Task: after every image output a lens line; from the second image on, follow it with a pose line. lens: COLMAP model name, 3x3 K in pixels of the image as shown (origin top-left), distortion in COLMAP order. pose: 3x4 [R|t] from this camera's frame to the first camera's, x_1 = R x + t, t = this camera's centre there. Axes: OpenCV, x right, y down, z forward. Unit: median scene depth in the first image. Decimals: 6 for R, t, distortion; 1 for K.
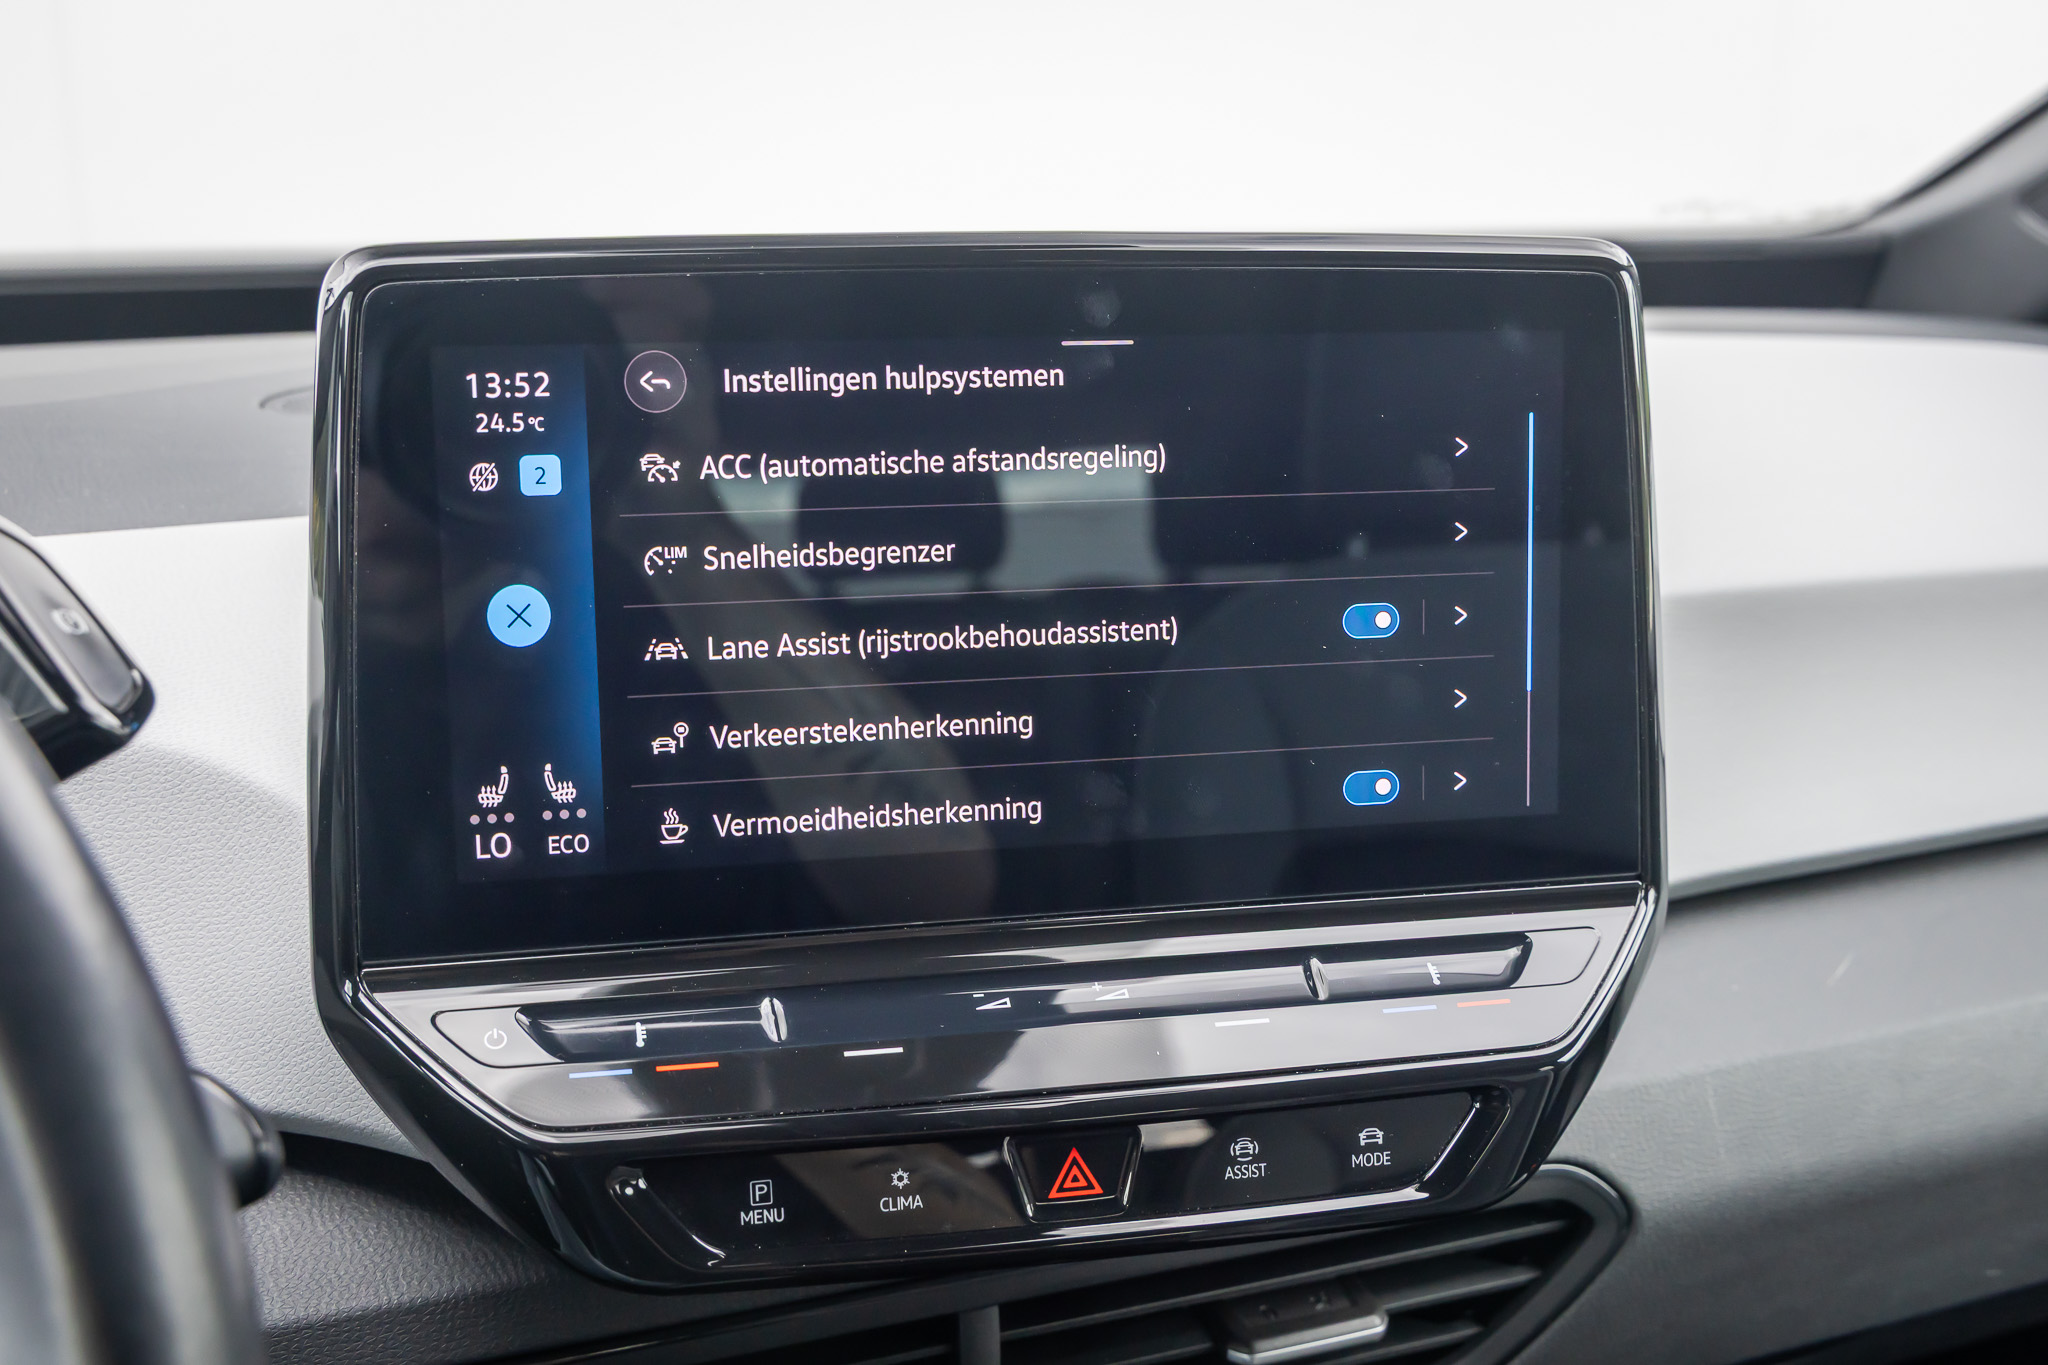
lens RADIAL K [[2389.5, 0, 1022.2], [0, 2389.5, 699.0], [0, 0, 1]] dist [0.013211, 0.007707]
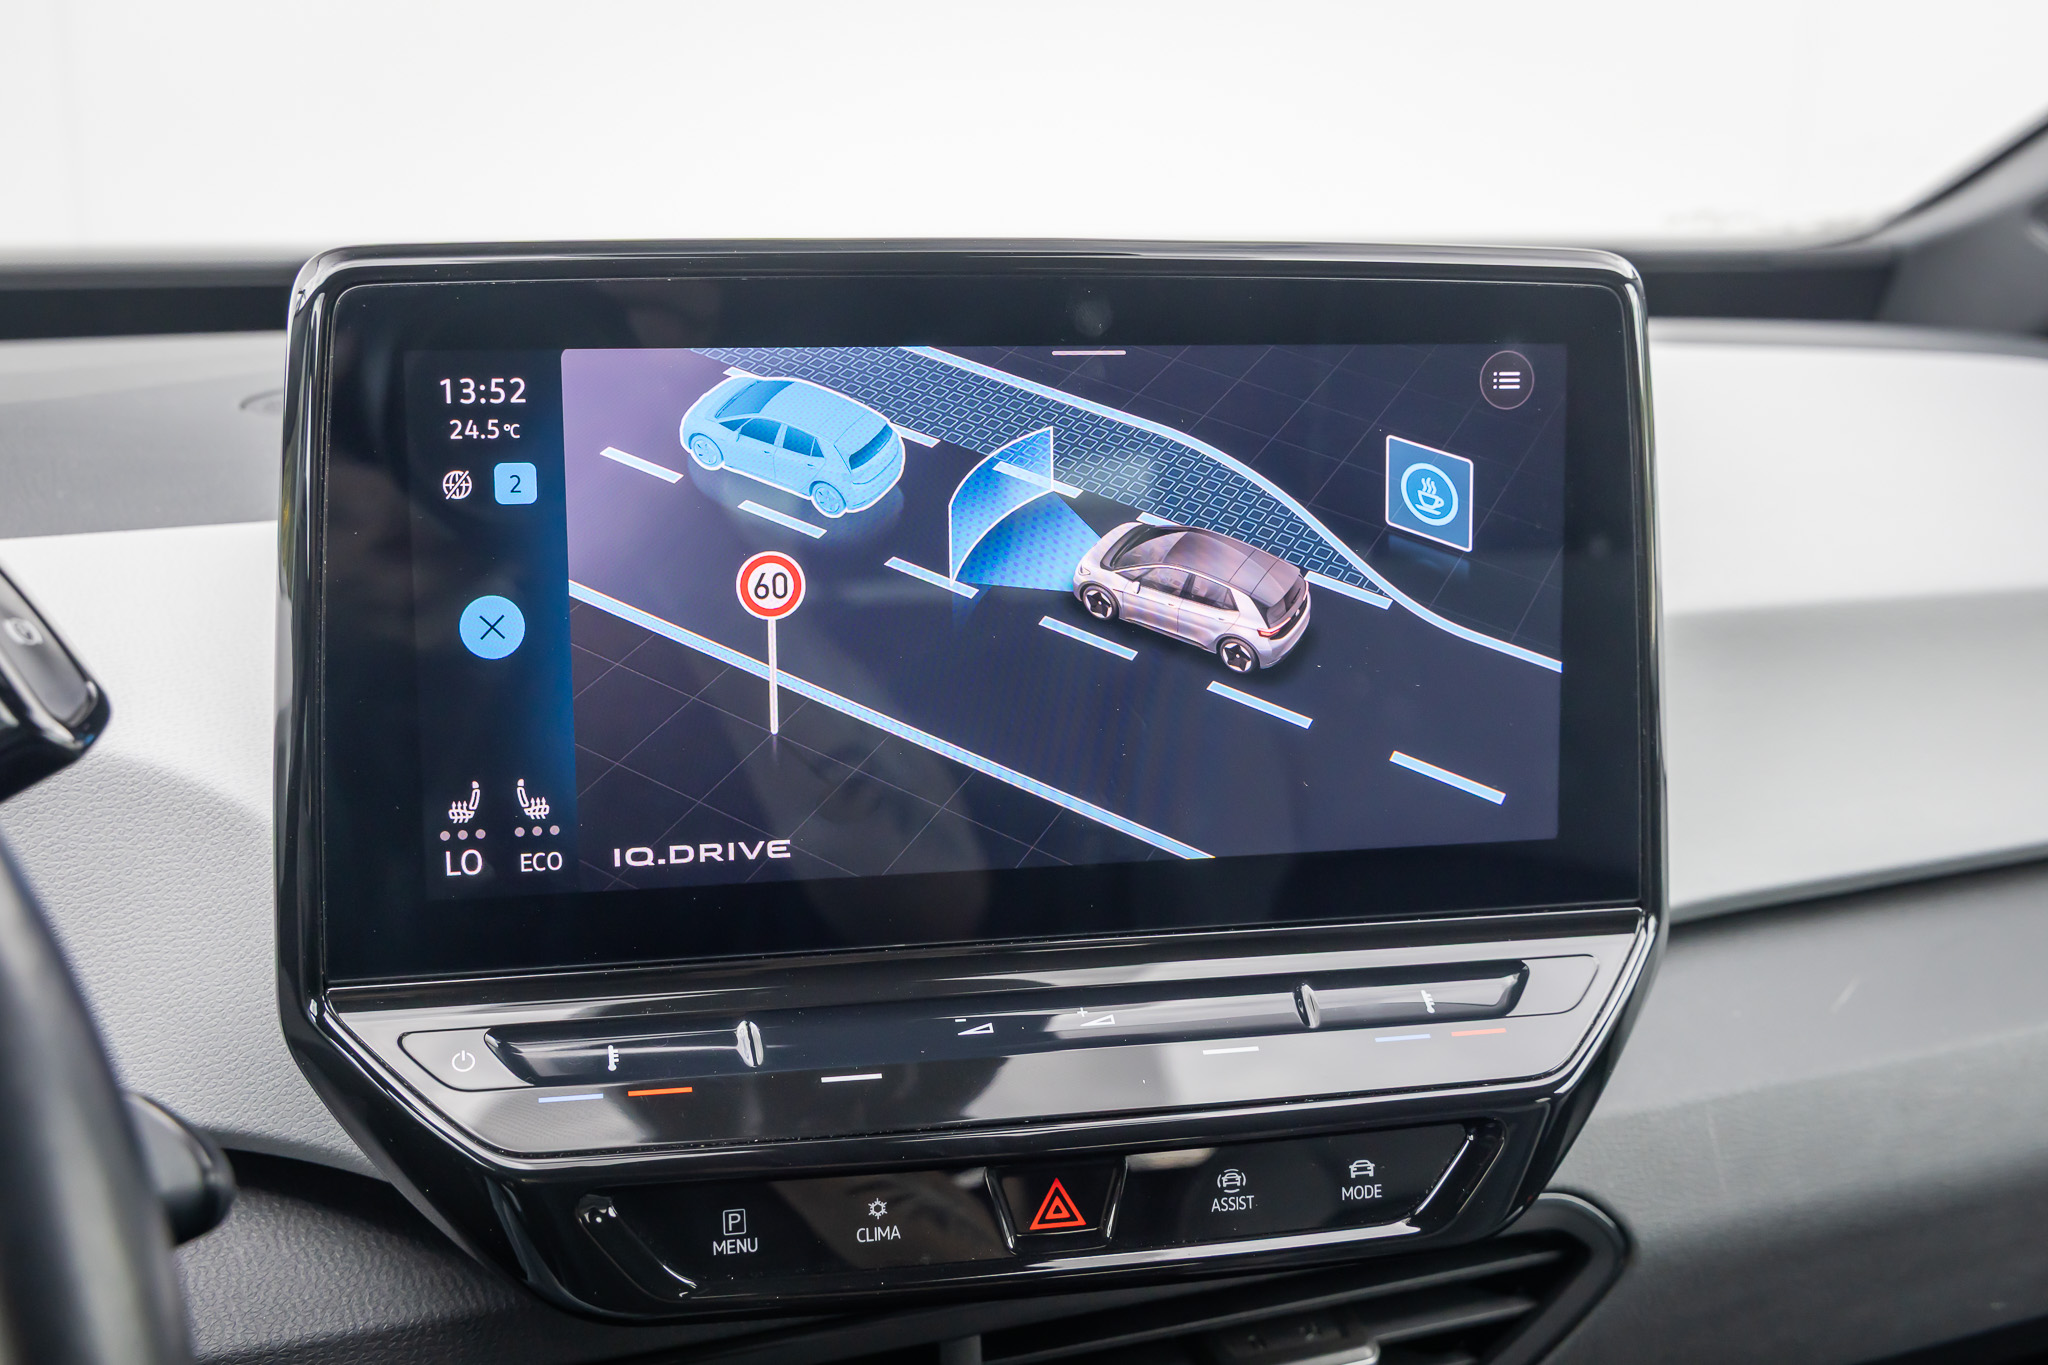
lens RADIAL K [[2389.5, 0, 1022.2], [0, 2389.5, 699.0], [0, 0, 1]] dist [0.013211, 0.007707]
pose [[0.999952, 0.009575, -0.001834, 0.007573], [-0.009576, 0.999954, -0.000777, -0.006770], [0.001826, 0.000795, 0.999998, 0.024948]]
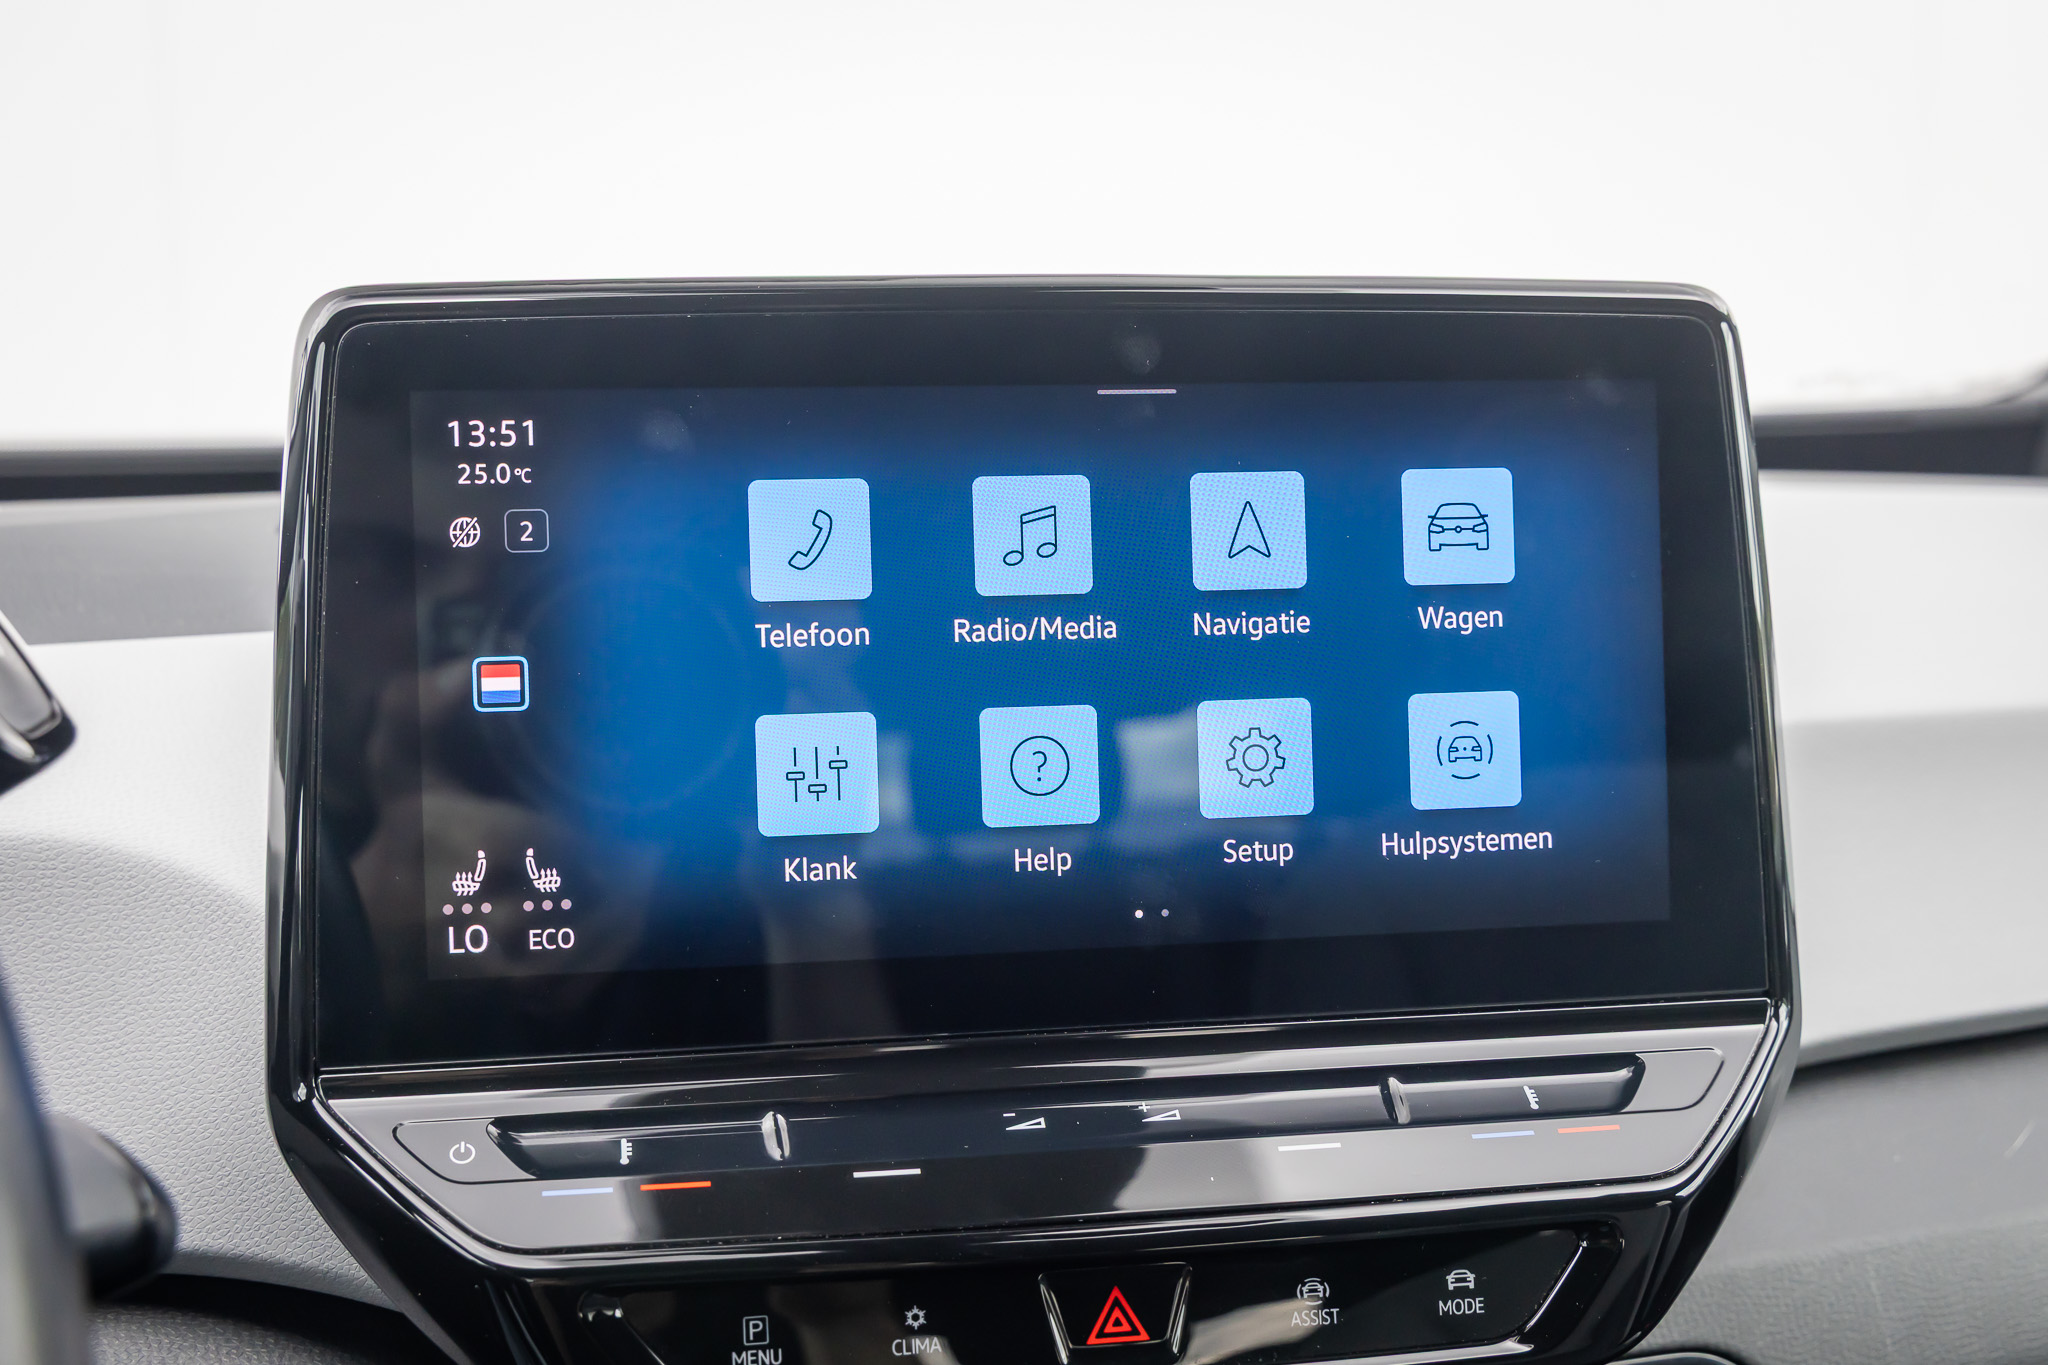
lens RADIAL K [[2509.6, 0, 1024.0], [0, 2509.6, 682.5], [0, 0, 1]] dist [-0.000578, 0.051546]
pose [[0.998399, -0.009811, -0.055709, 0.041619], [0.002866, 0.992353, -0.123399, 0.082083], [0.056494, 0.123041, 0.990792, 0.061289]]
